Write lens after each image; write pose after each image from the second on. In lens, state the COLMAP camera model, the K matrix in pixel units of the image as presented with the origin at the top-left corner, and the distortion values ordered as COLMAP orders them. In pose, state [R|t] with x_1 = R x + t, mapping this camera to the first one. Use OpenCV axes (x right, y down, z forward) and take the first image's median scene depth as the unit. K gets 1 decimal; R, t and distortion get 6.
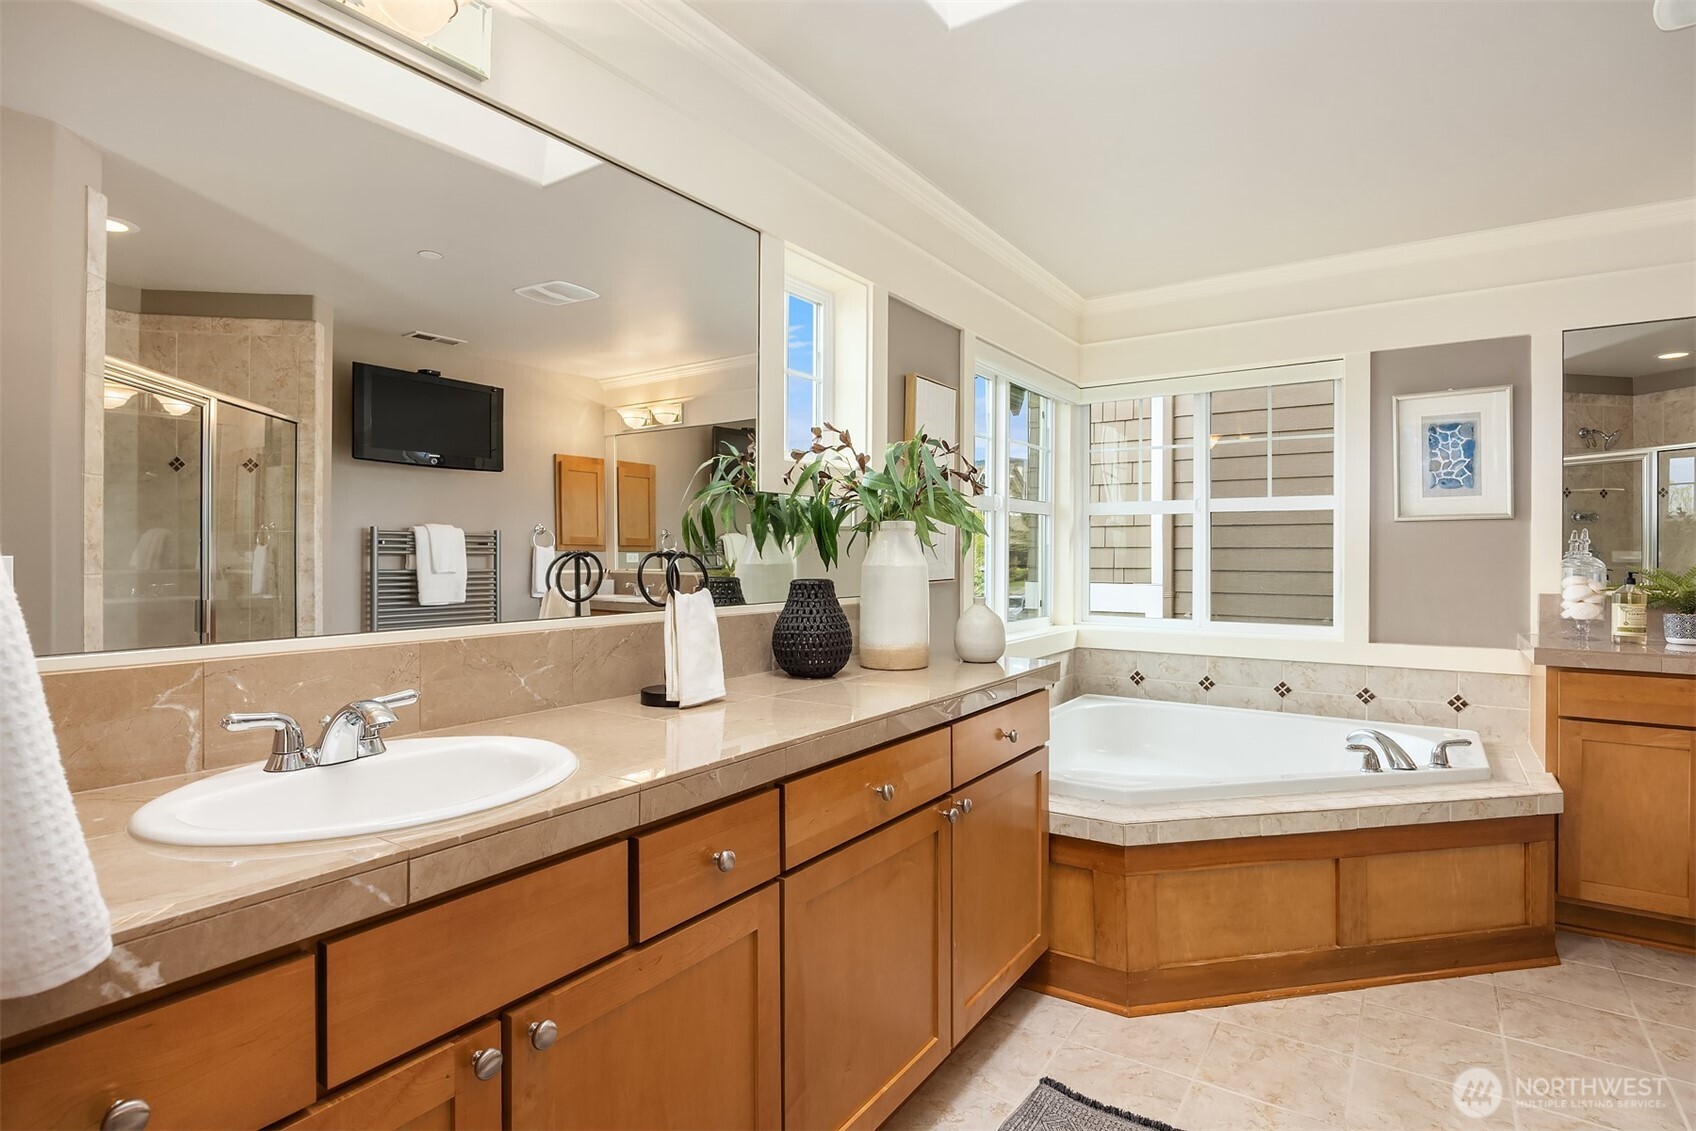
lens RADIAL K [[836.2, 0, 853.7], [0, 836.2, 566.5], [0, 0, 1]] dist [-0.003711, -0.001256]
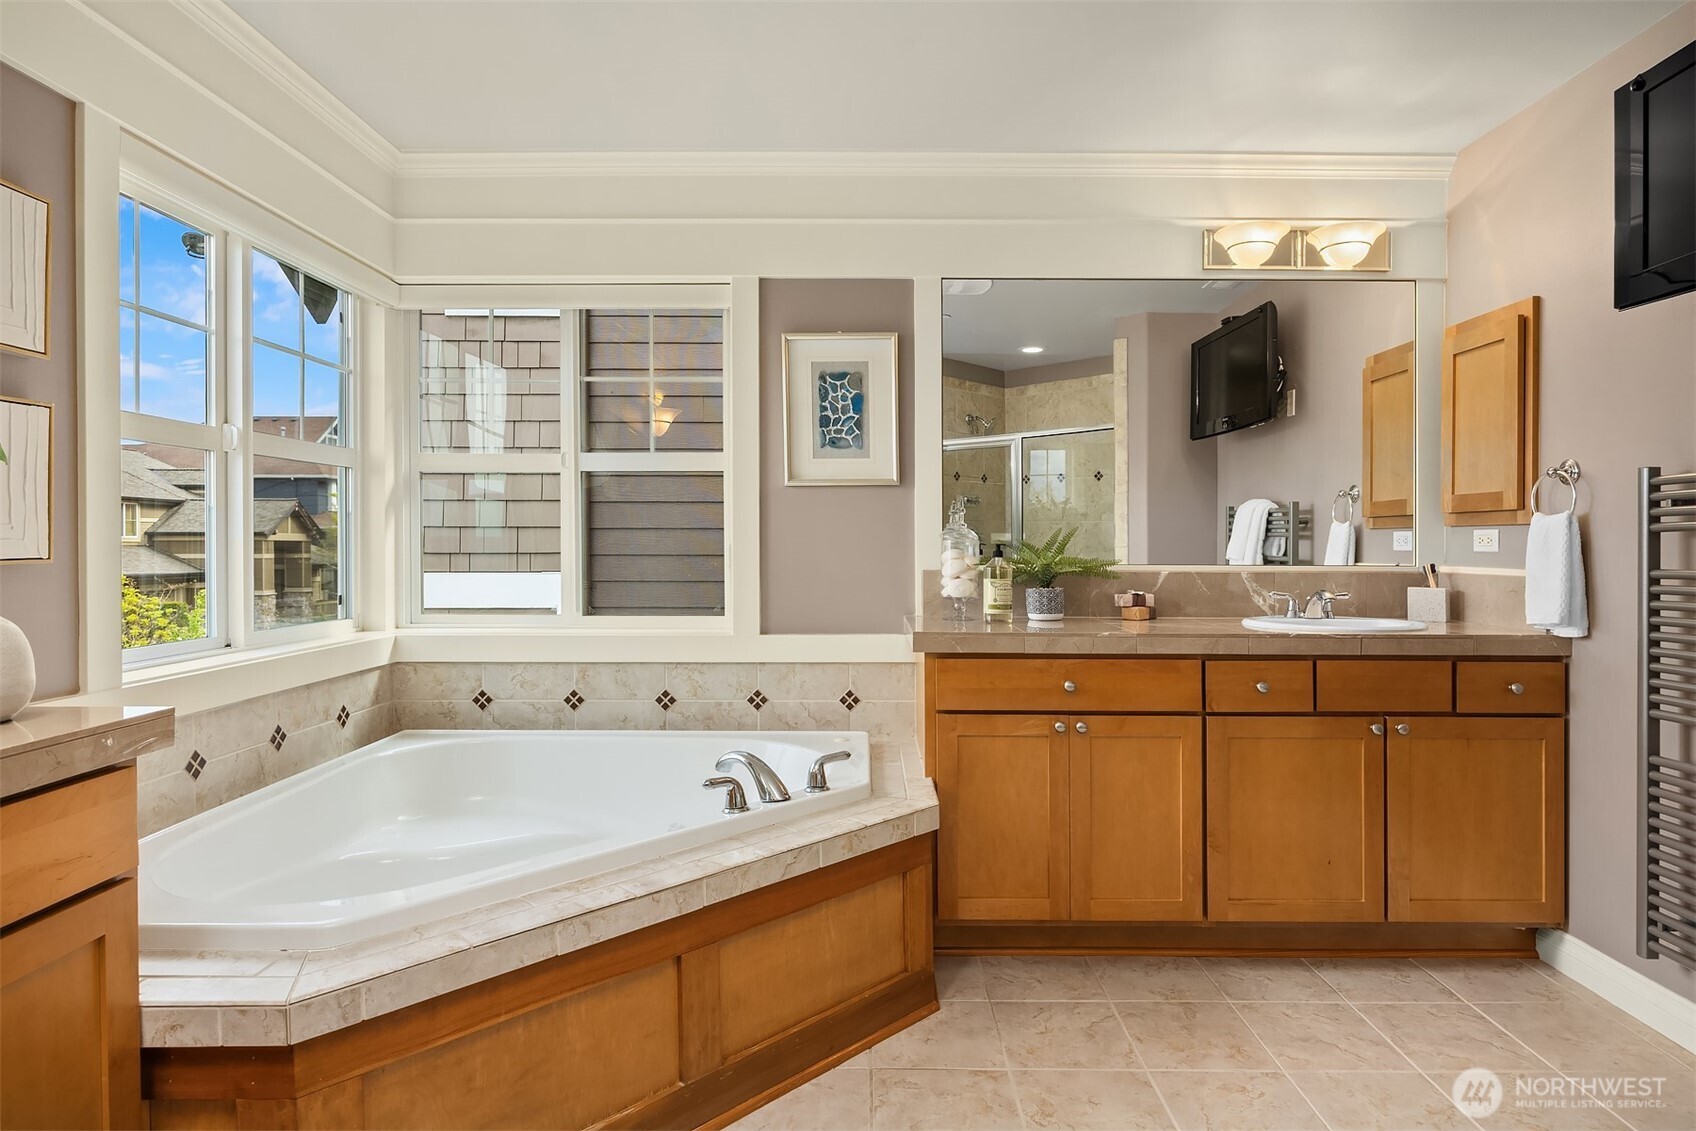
lens RADIAL K [[918.1, 0, 843.9], [0, 918.1, 557.3], [0, 0, 1]] dist [0.008095, 0.000543]
pose [[0.839648, -0.007576, 0.543079, 0.215609], [0.008144, 0.999966, 0.001358, 0.016487], [-0.543071, 0.003283, 0.839681, 0.218685]]
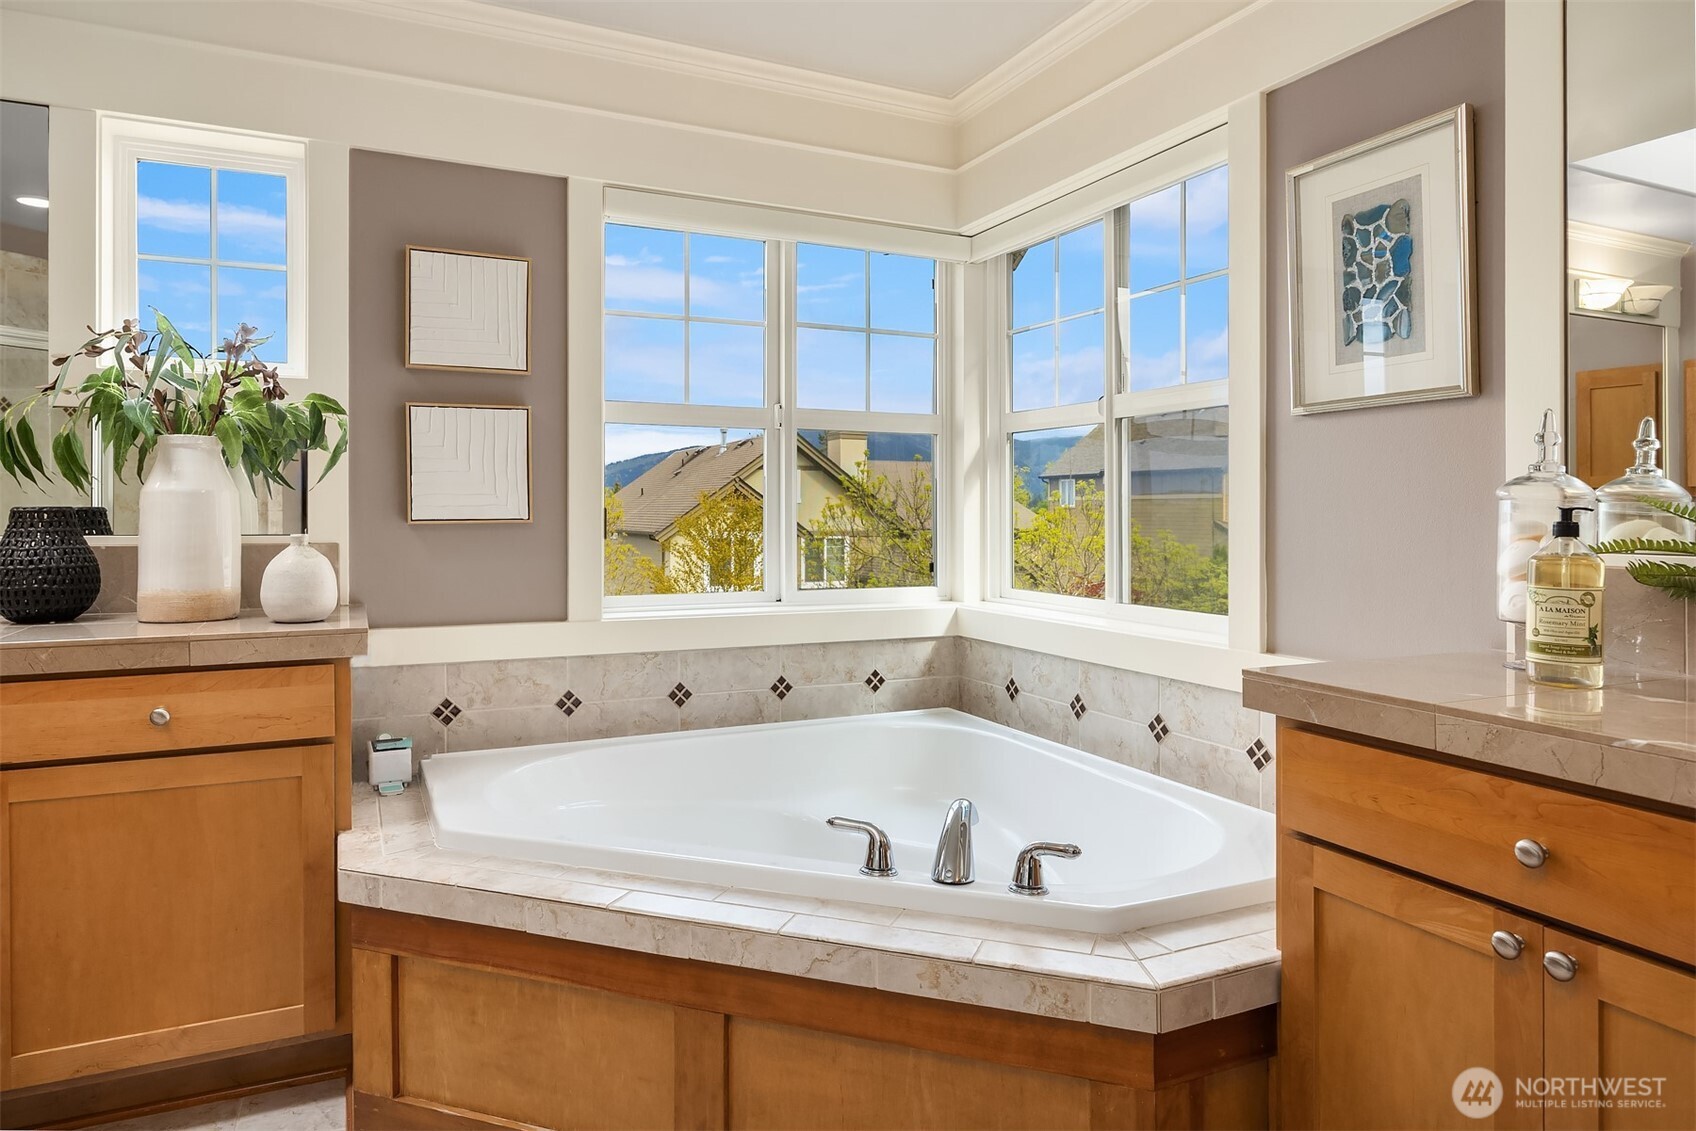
lens RADIAL K [[1048.4, 0, 878.2], [0, 1048.4, 522.8], [0, 0, 1]] dist [-0.007470, 0.001371]
pose [[0.863040, 0.007886, -0.505075, 0.801035], [-0.012145, 0.999913, -0.005142, 0.018406], [0.504990, 0.010572, 0.863060, 0.343354]]
